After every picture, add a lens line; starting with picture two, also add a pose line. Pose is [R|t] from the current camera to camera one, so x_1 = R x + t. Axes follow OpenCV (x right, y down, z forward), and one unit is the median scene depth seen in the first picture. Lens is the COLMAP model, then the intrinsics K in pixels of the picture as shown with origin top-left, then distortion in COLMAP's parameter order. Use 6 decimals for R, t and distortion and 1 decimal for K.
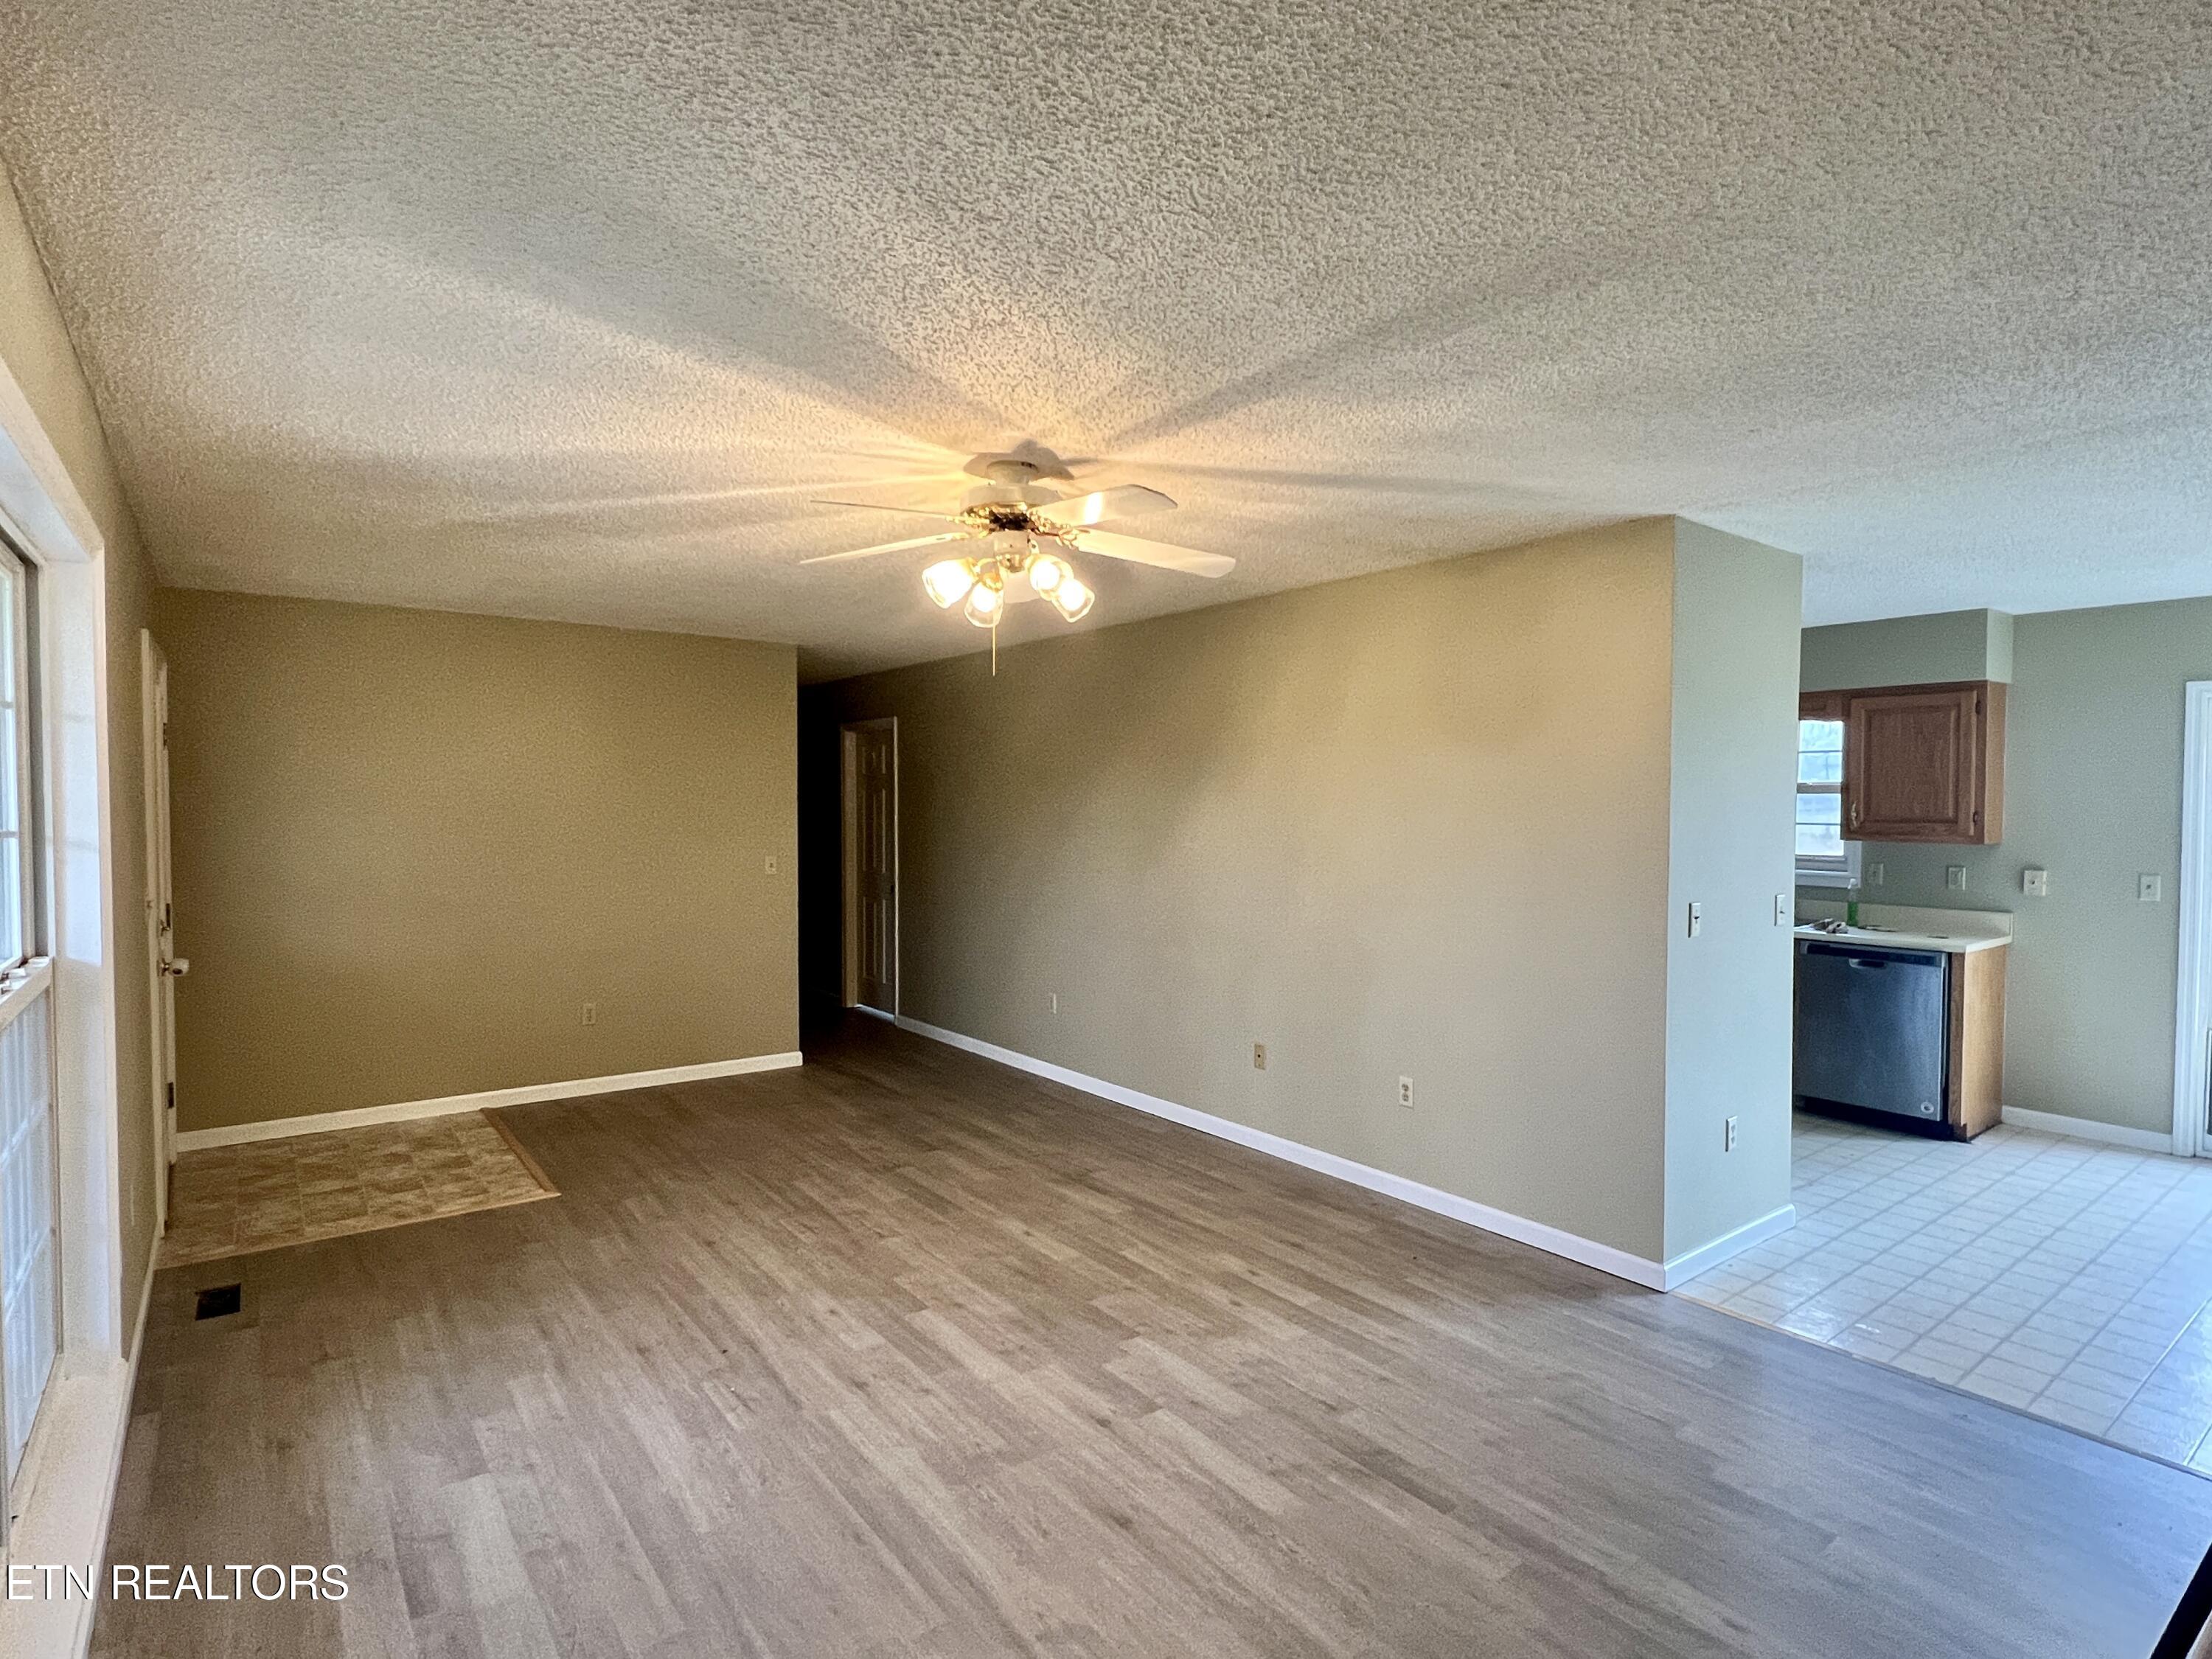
lens RADIAL K [[1142.6, 0, 1105.7], [0, 1142.6, 837.6], [0, 0, 1]] dist [-0.000633, 0.000109]
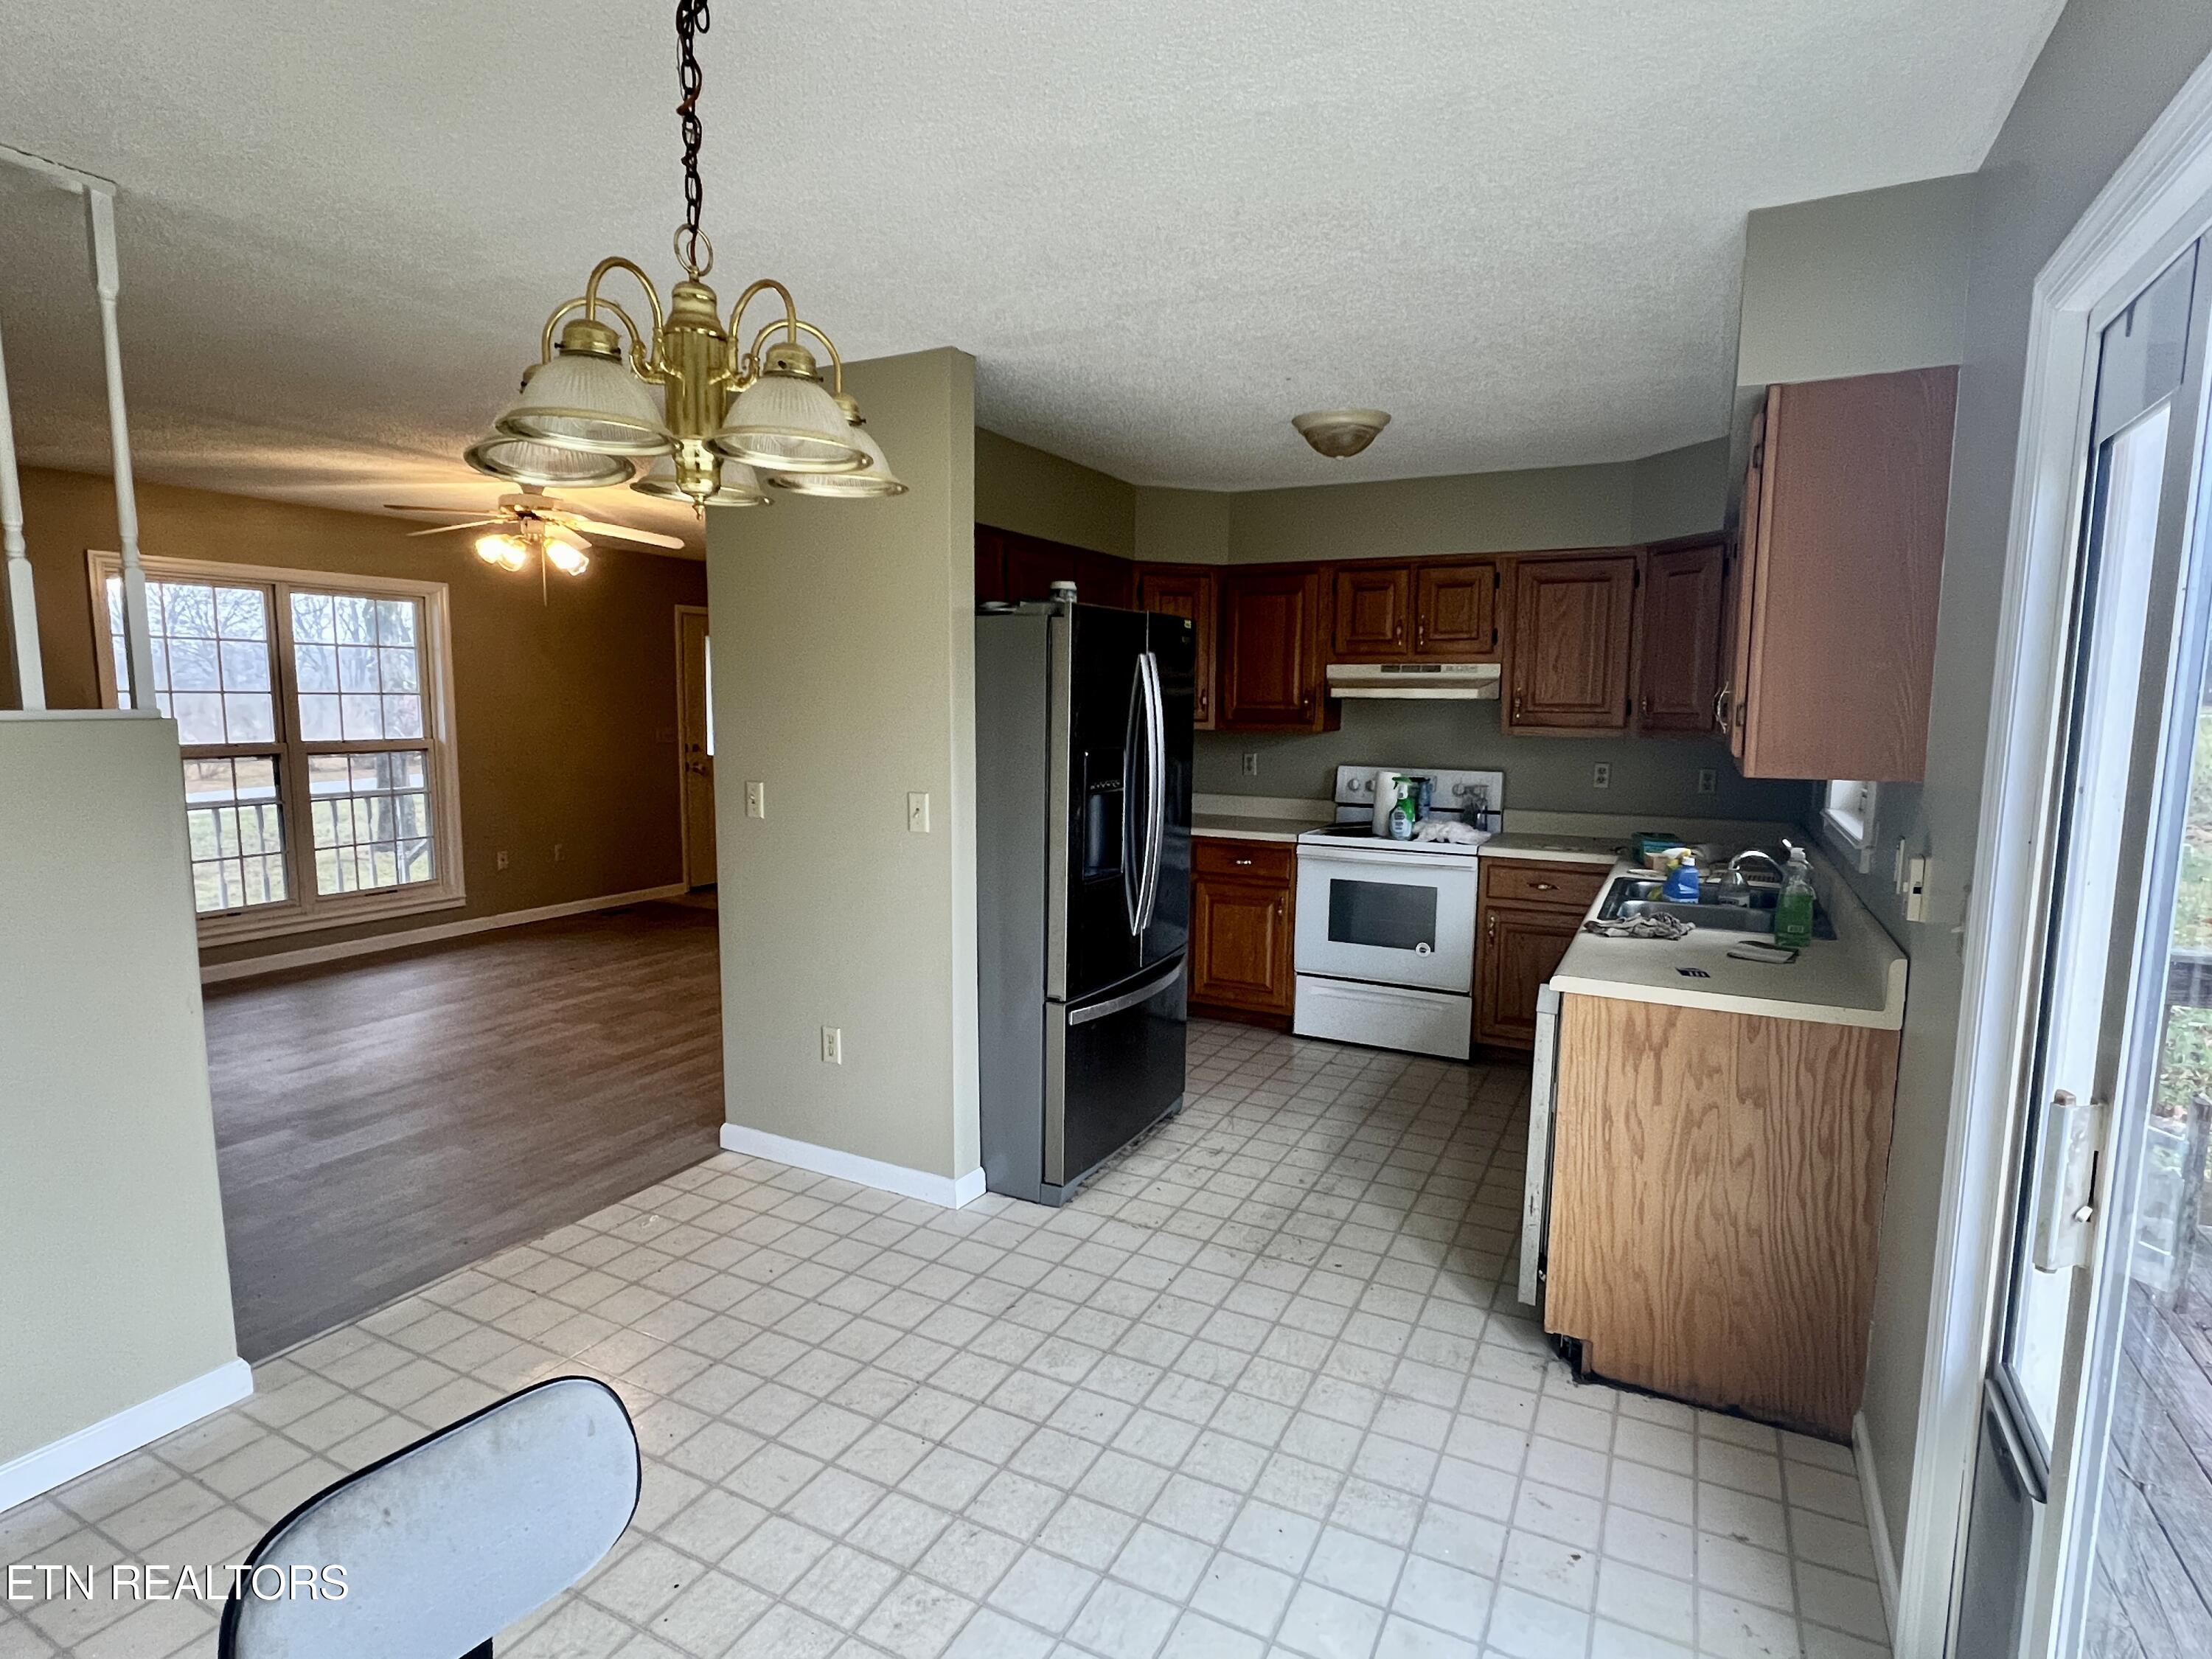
lens RADIAL K [[1142.6, 0, 1105.7], [0, 1142.6, 837.6], [0, 0, 1]] dist [-0.000633, 0.000109]
pose [[0.425781, 0.113943, -0.897623, 1.579861], [-0.037619, 0.993411, 0.108258, -0.012771], [0.904044, -0.012327, 0.427262, 0.891227]]
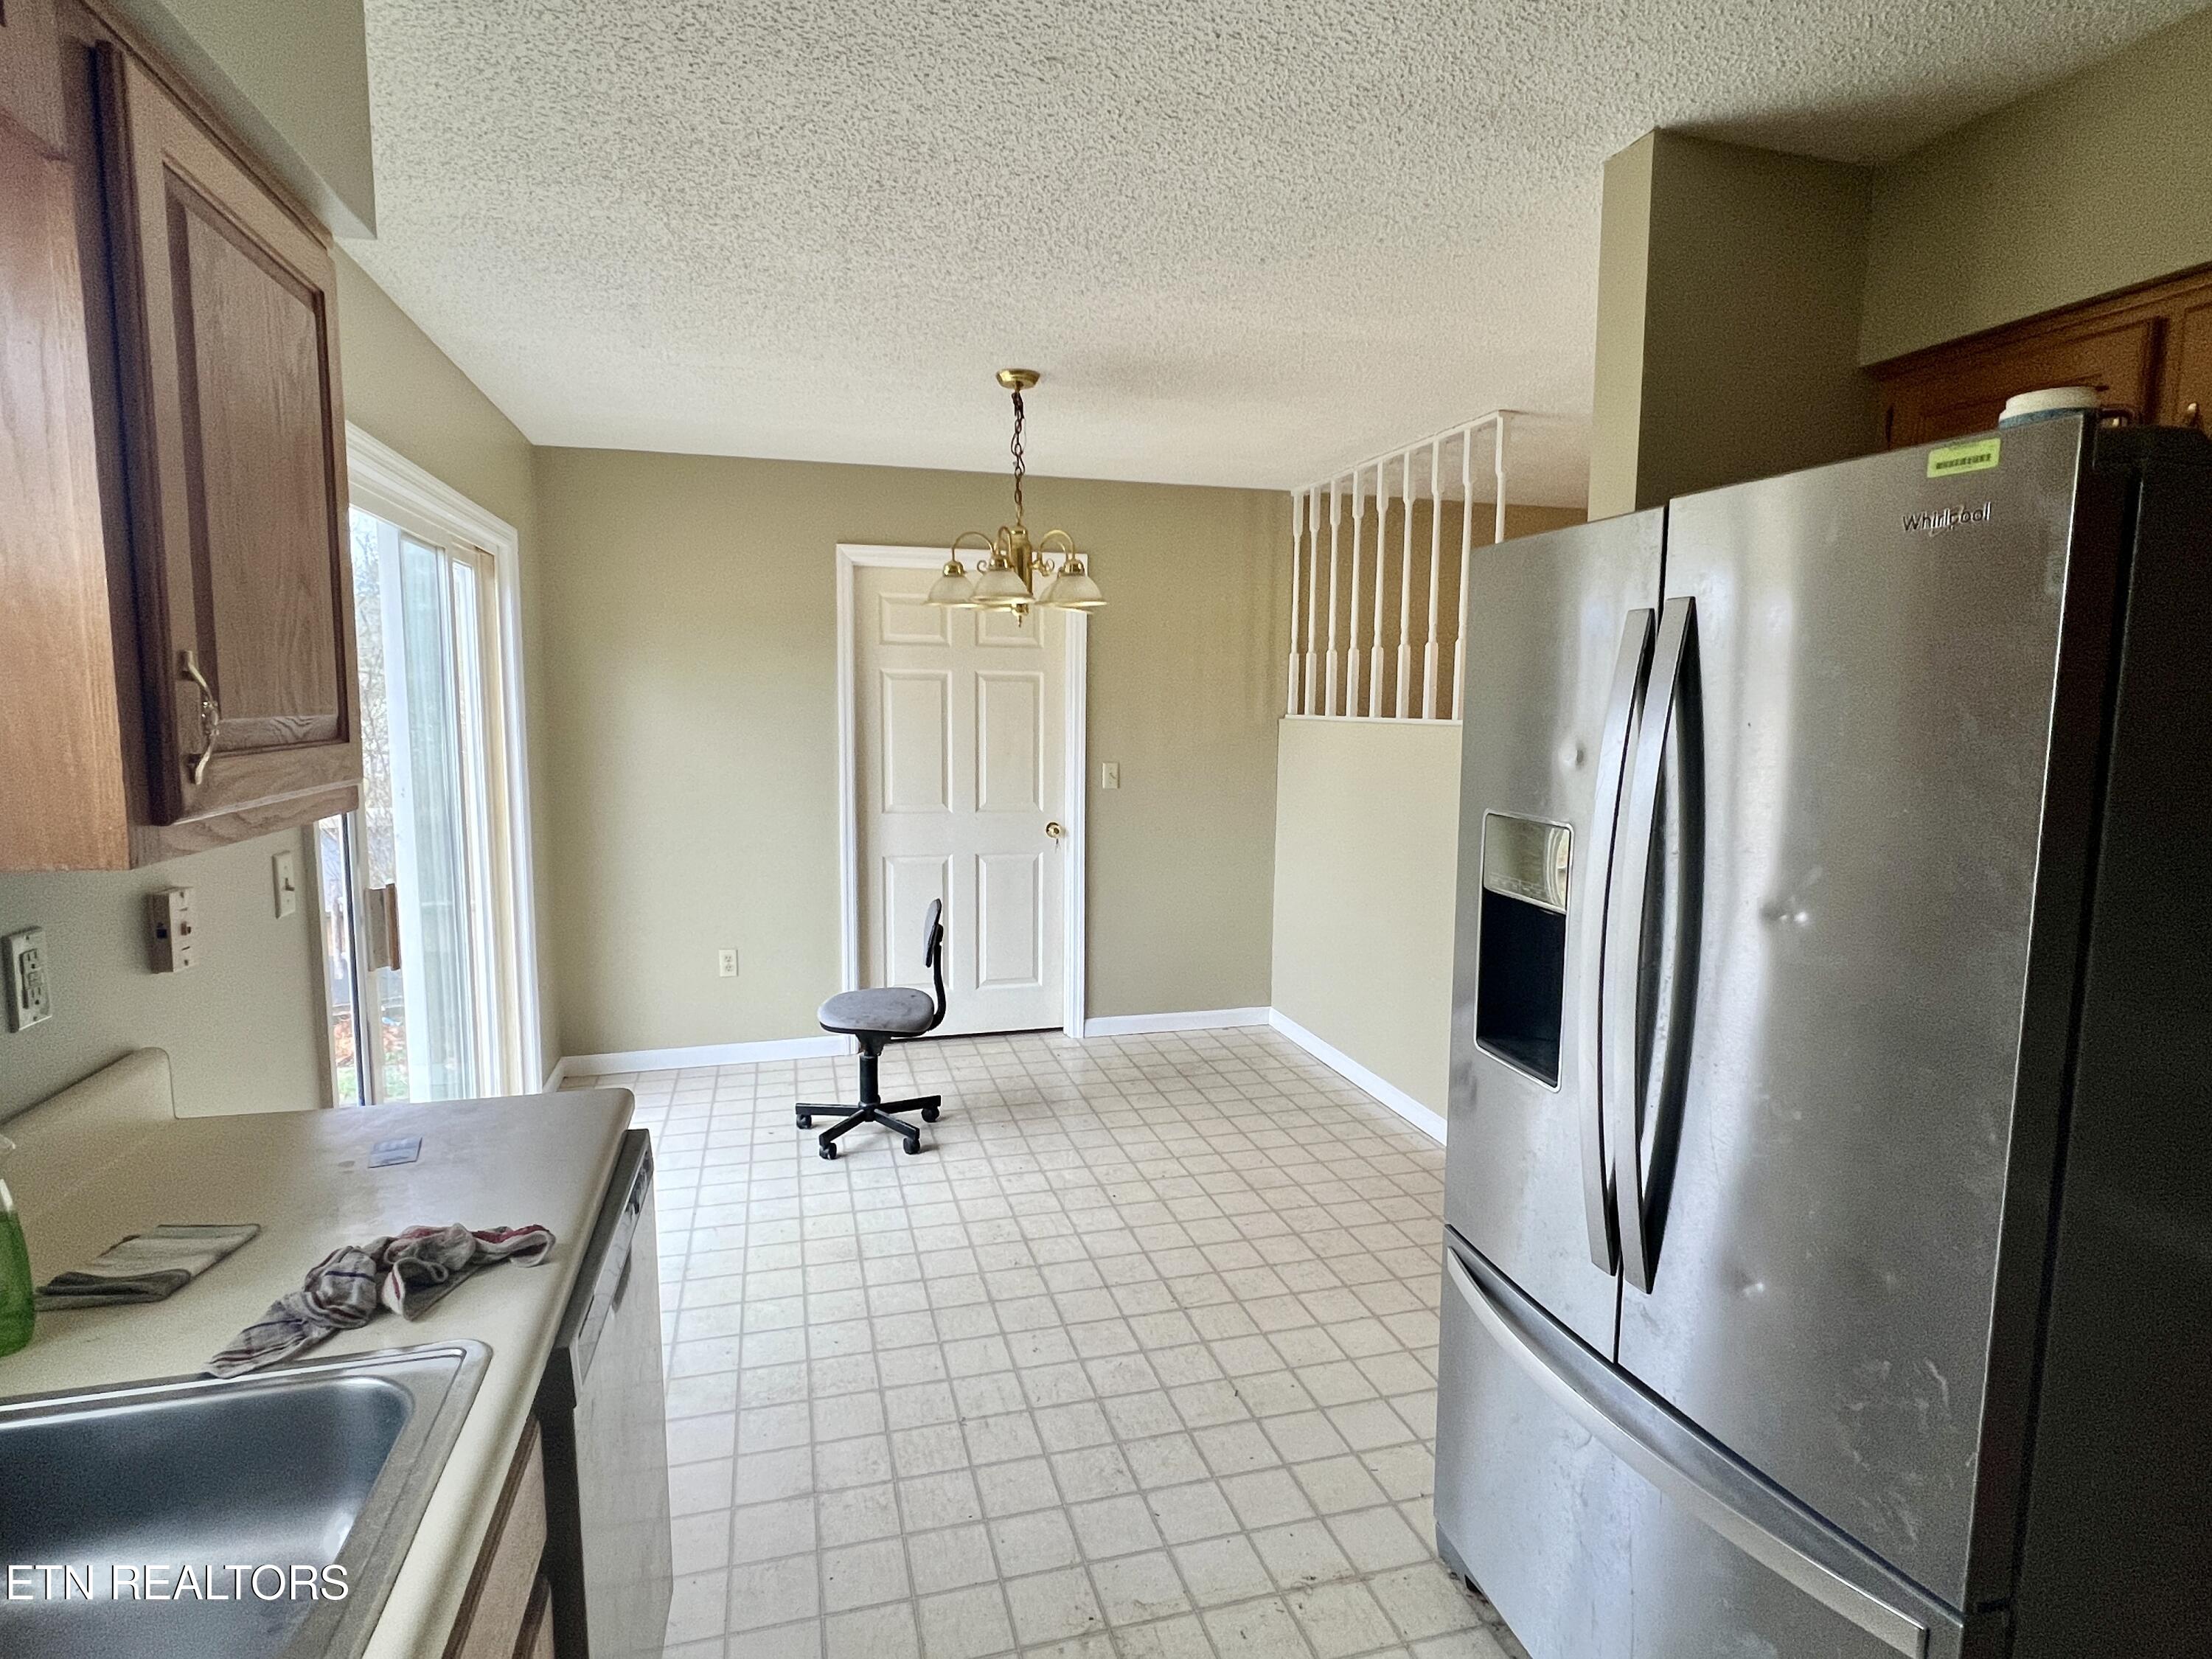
lens RADIAL K [[1142.6, 0, 1105.7], [0, 1142.6, 837.6], [0, 0, 1]] dist [-0.000633, 0.000109]
pose [[-0.930674, -0.056201, 0.361506, 0.713134], [-0.001355, 0.988653, 0.150209, -0.046588], [-0.365846, 0.139306, -0.920190, 1.802323]]
